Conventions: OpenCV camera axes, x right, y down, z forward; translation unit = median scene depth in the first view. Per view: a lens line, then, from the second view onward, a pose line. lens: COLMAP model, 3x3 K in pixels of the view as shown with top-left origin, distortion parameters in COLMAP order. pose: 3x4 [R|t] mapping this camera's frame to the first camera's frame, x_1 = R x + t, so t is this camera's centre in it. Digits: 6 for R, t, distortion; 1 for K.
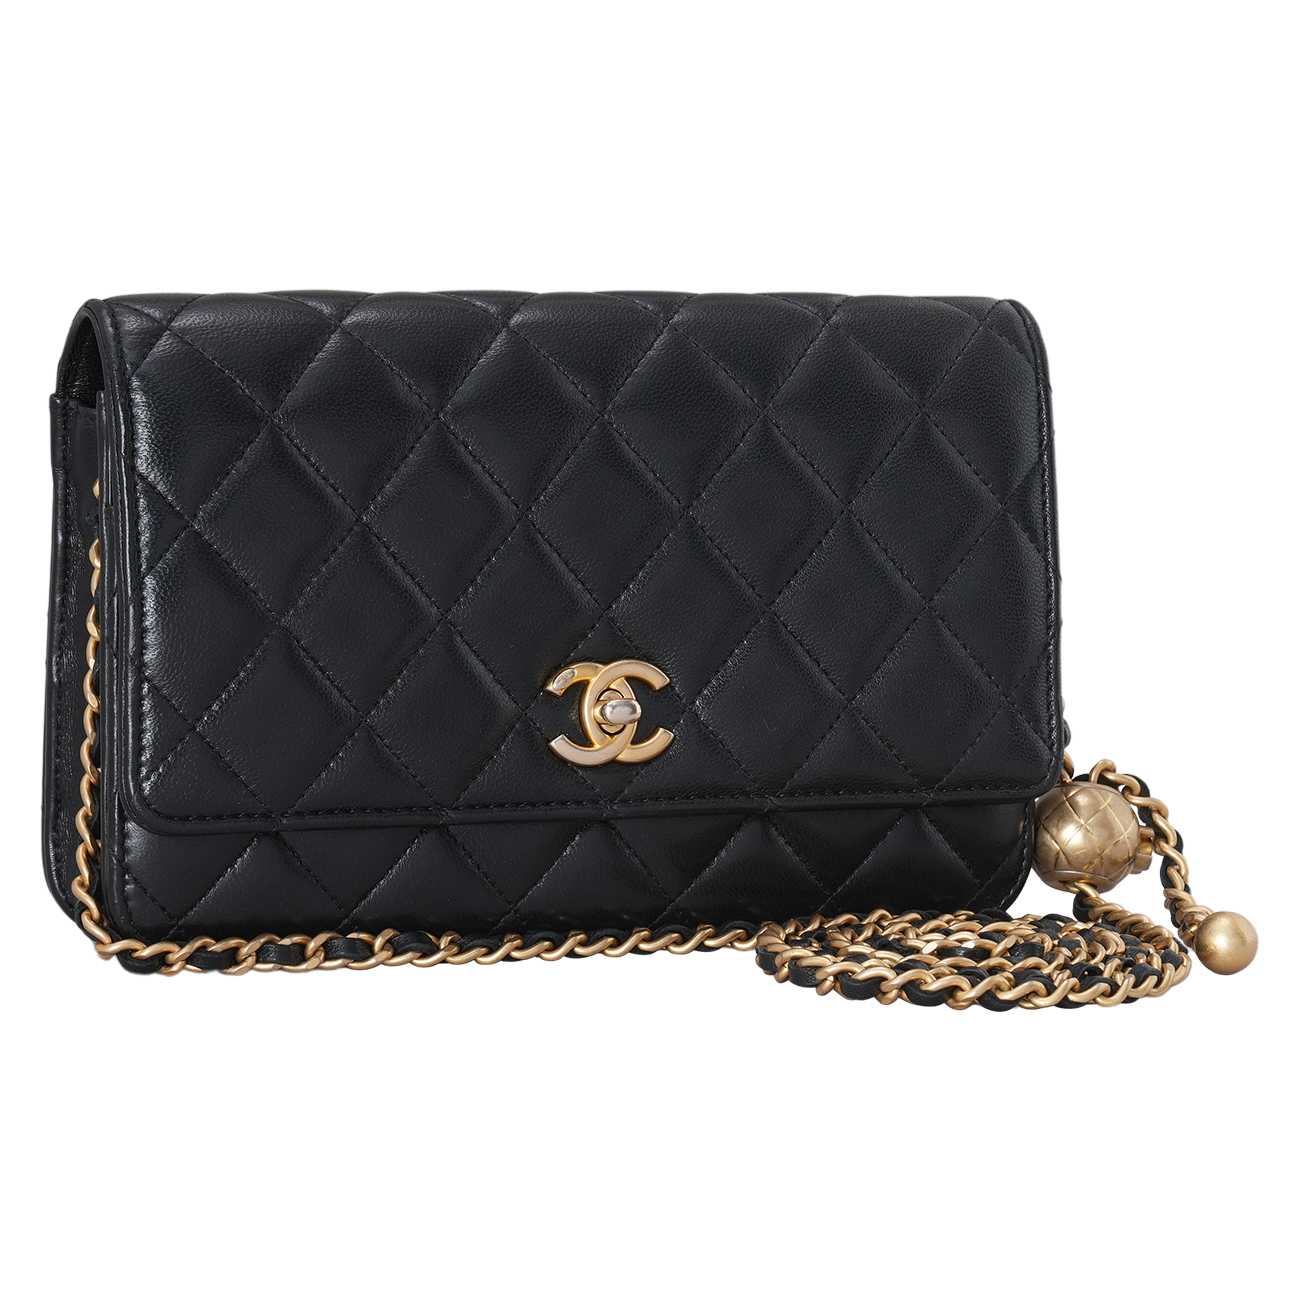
lens RADIAL K [[5162.0, 0, 650.0], [0, 5162.0, 650.0], [0, 0, 1]] dist [0.062704, 1.564731]
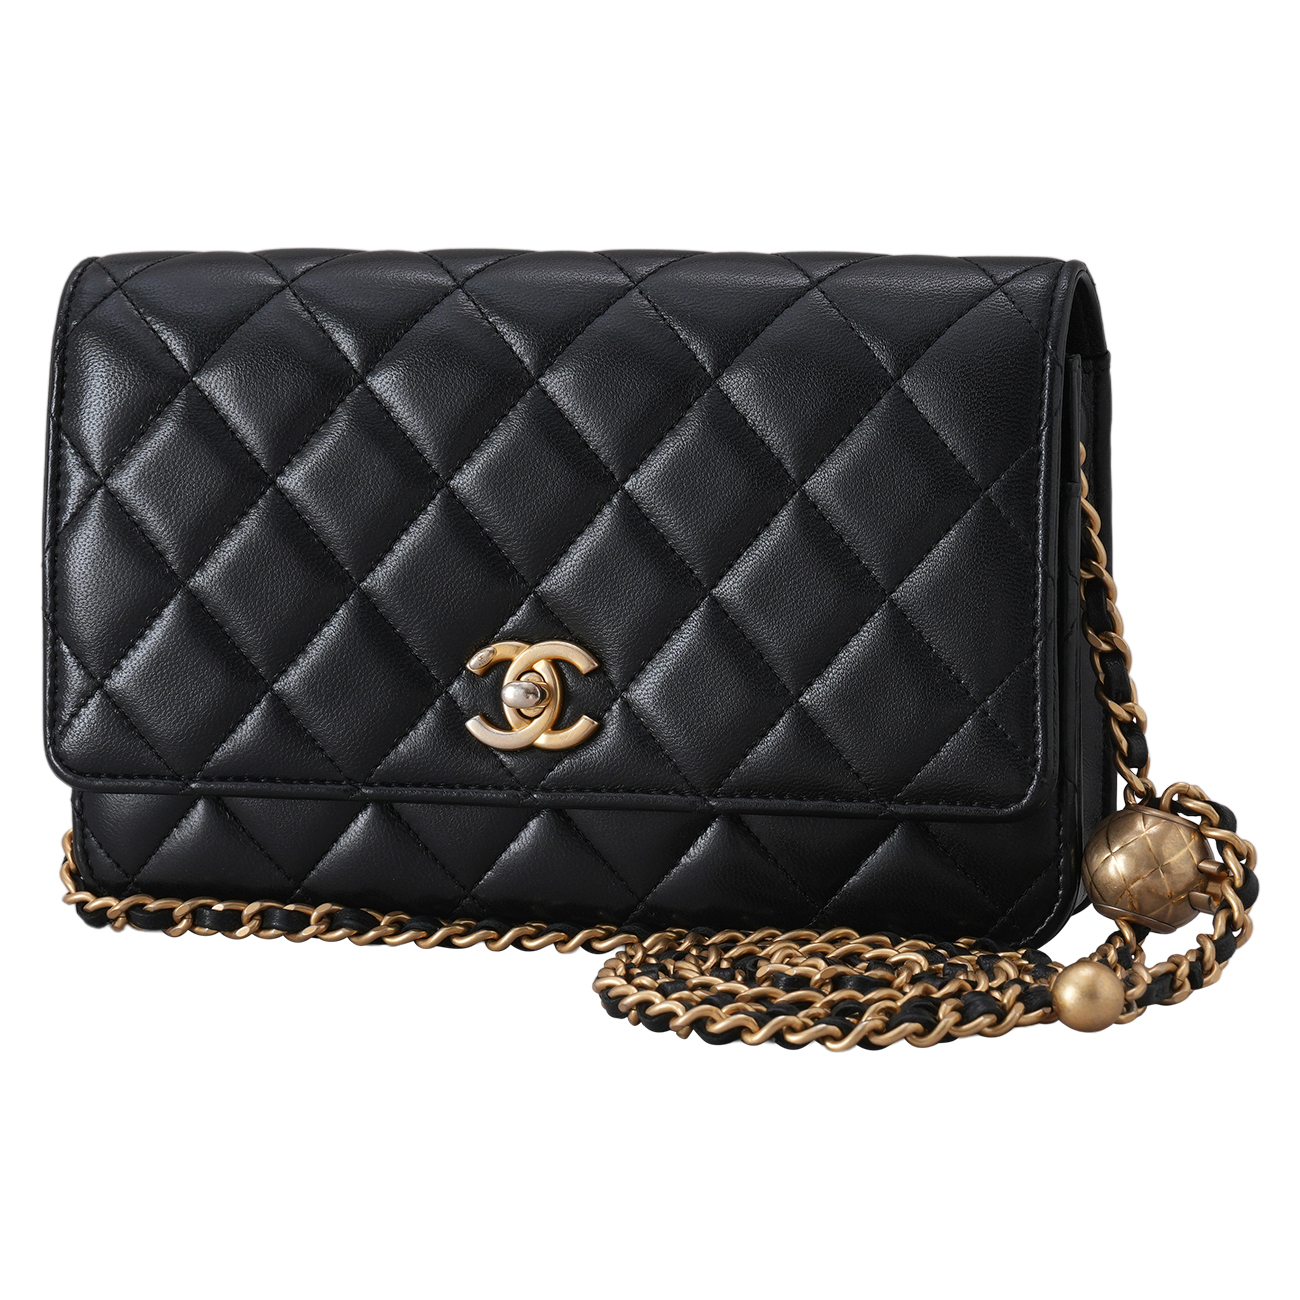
lens RADIAL K [[5162.0, 0, 650.0], [0, 5162.0, 650.0], [0, 0, 1]] dist [0.062704, 1.564731]
pose [[0.787503, 0.049063, -0.614355, 0.594644], [-0.044266, 0.998755, 0.023020, -0.019106], [0.614719, 0.009067, 0.788694, 0.263381]]
